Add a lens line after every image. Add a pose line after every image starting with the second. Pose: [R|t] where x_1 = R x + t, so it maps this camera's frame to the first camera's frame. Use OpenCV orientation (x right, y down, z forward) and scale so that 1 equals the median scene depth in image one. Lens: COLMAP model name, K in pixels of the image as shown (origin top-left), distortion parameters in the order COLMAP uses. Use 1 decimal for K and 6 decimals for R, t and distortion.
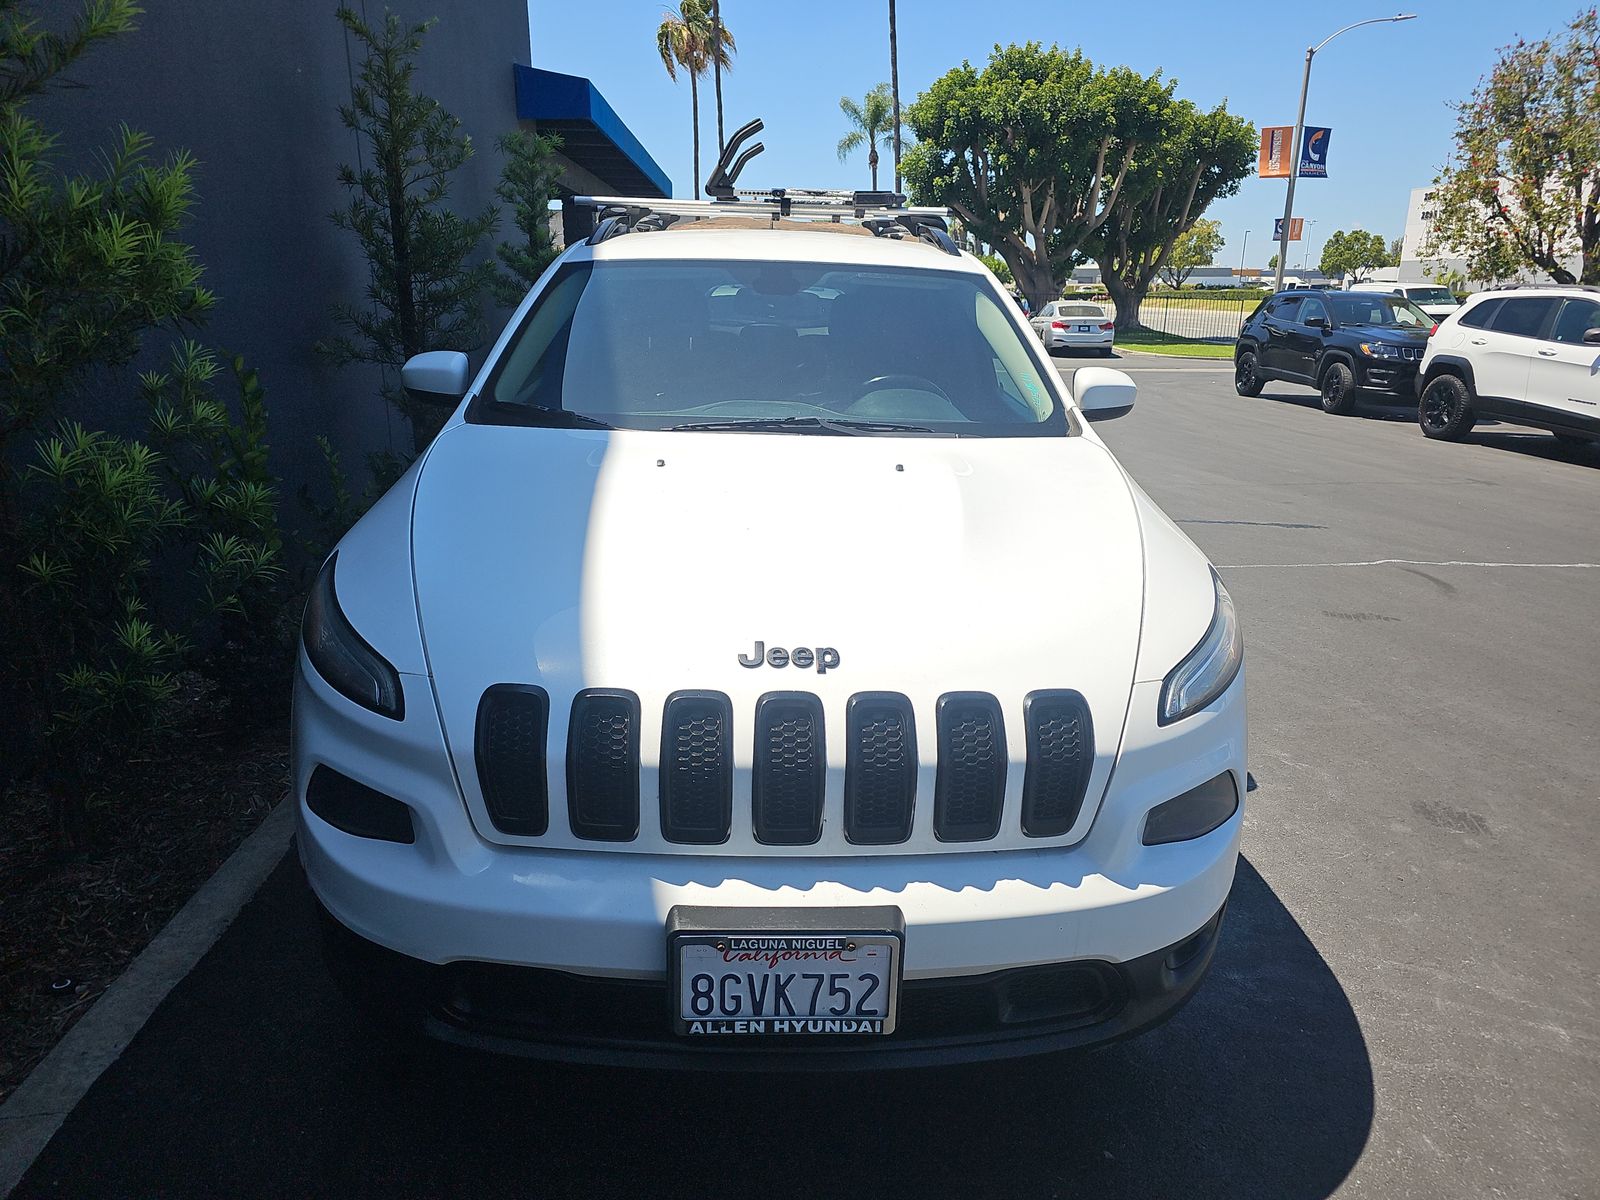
lens RADIAL K [[1070.9, 0, 822.5], [0, 1070.9, 600.5], [0, 0, 1]] dist [0.004271, -0.003650]
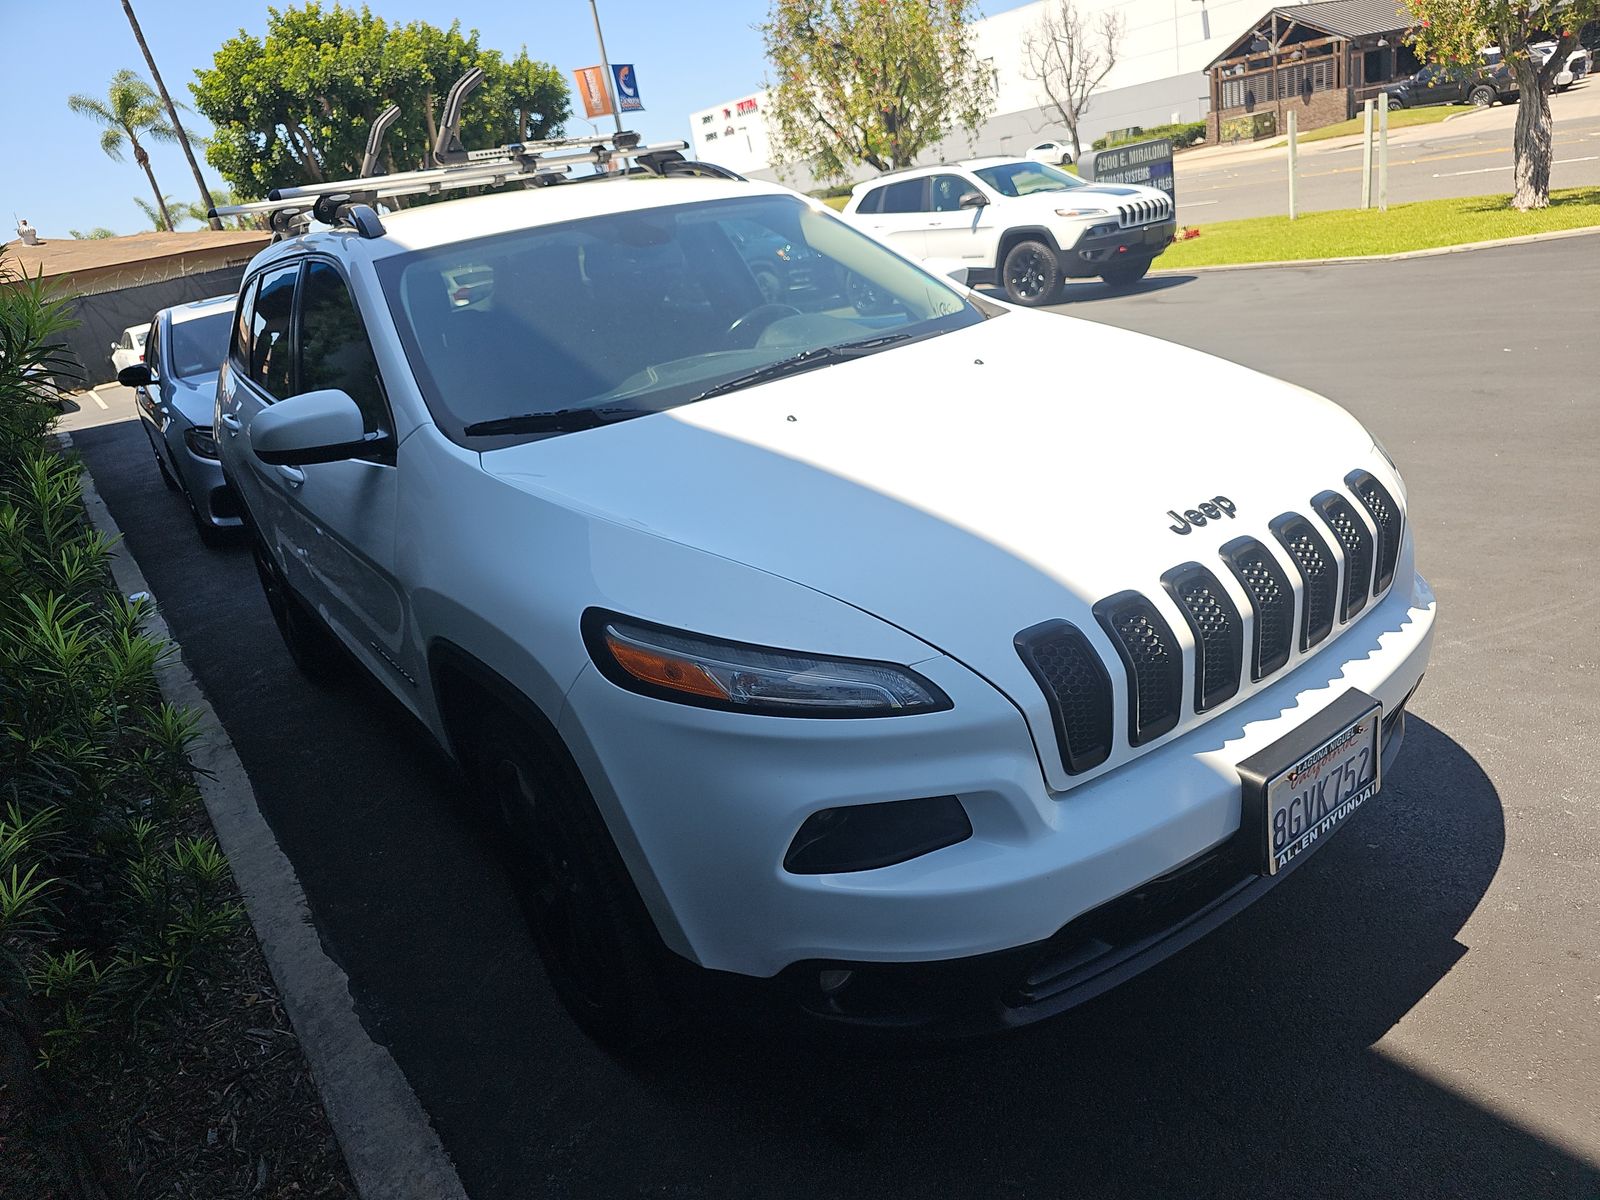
lens RADIAL K [[1070.9, 0, 822.5], [0, 1070.9, 600.5], [0, 0, 1]] dist [0.004271, -0.003650]
pose [[0.817285, -0.338010, 0.466685, -0.076443], [0.322003, 0.939534, 0.116575, -0.009809], [-0.477870, 0.054999, 0.876707, 0.023057]]
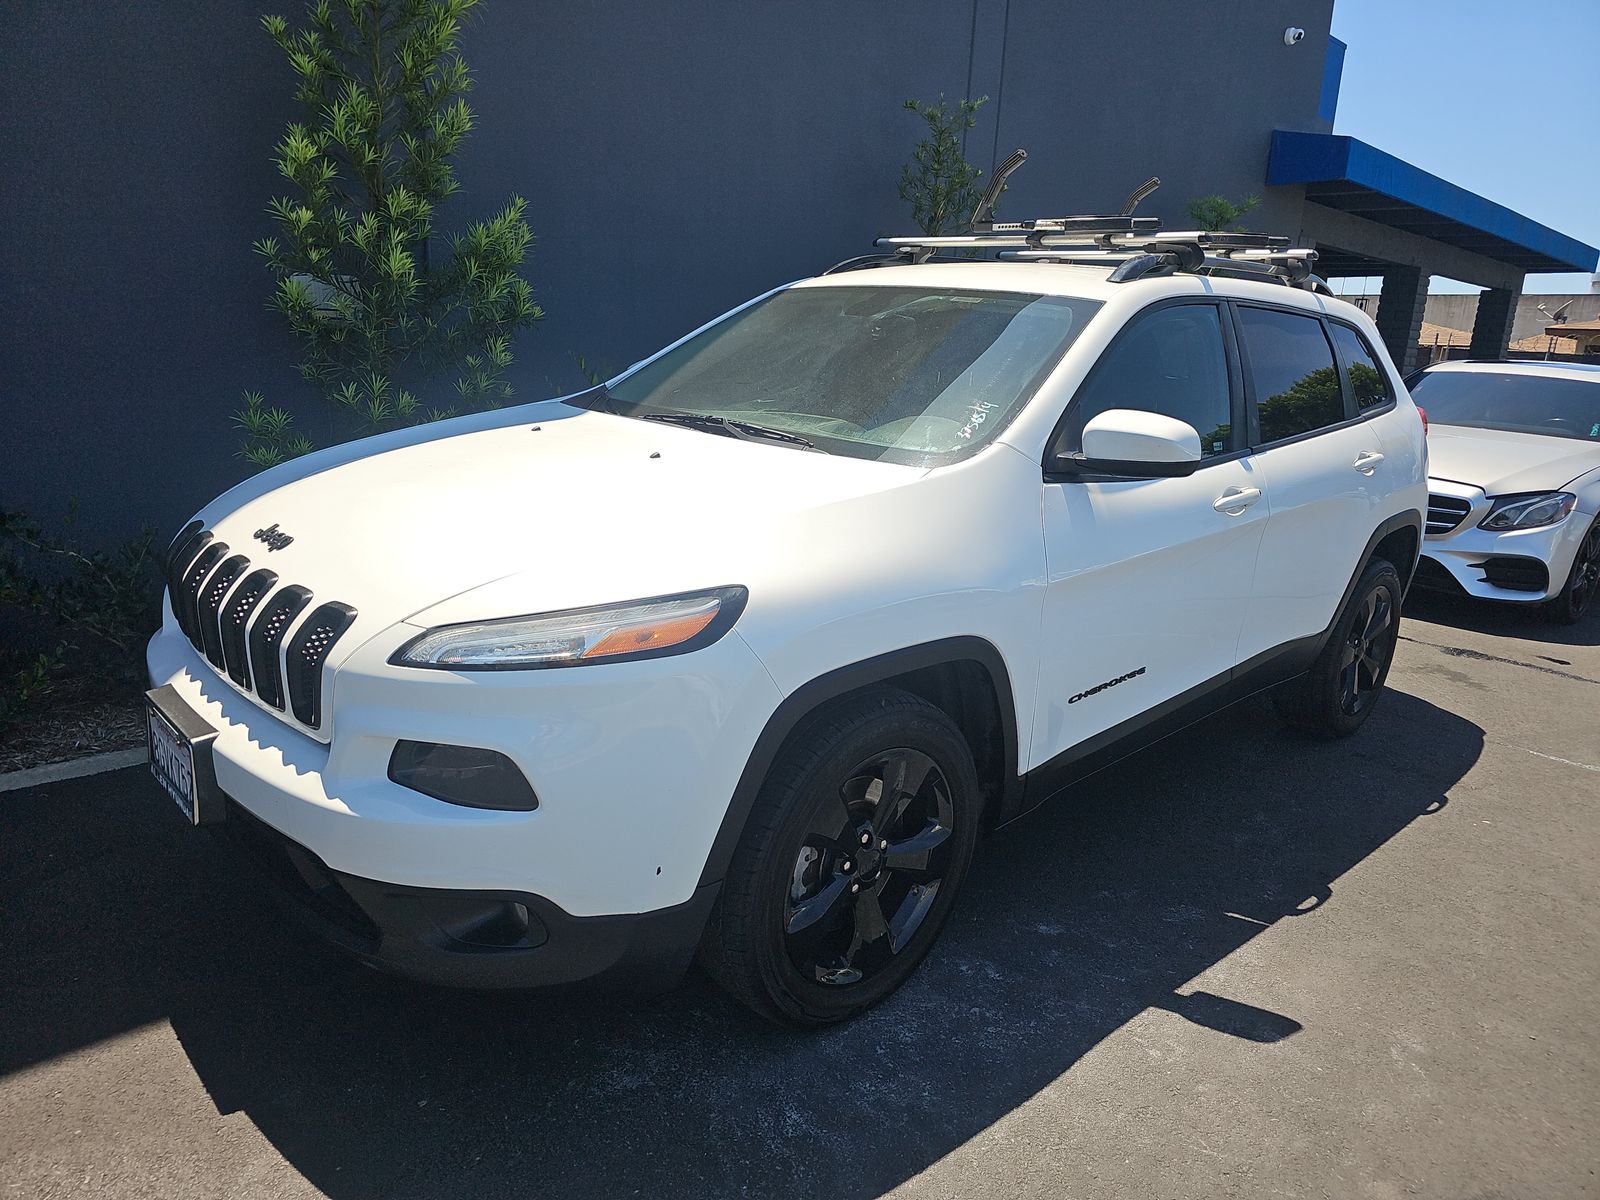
lens RADIAL K [[1089.7, 0, 761.8], [0, 1089.7, 558.7], [0, 0, 1]] dist [0.006821, 0.001033]
pose [[0.644891, 0.175902, -0.743757, 0.121452], [-0.257178, 0.966348, 0.005554, -0.007445], [0.719705, 0.187696, 0.668427, 0.048009]]
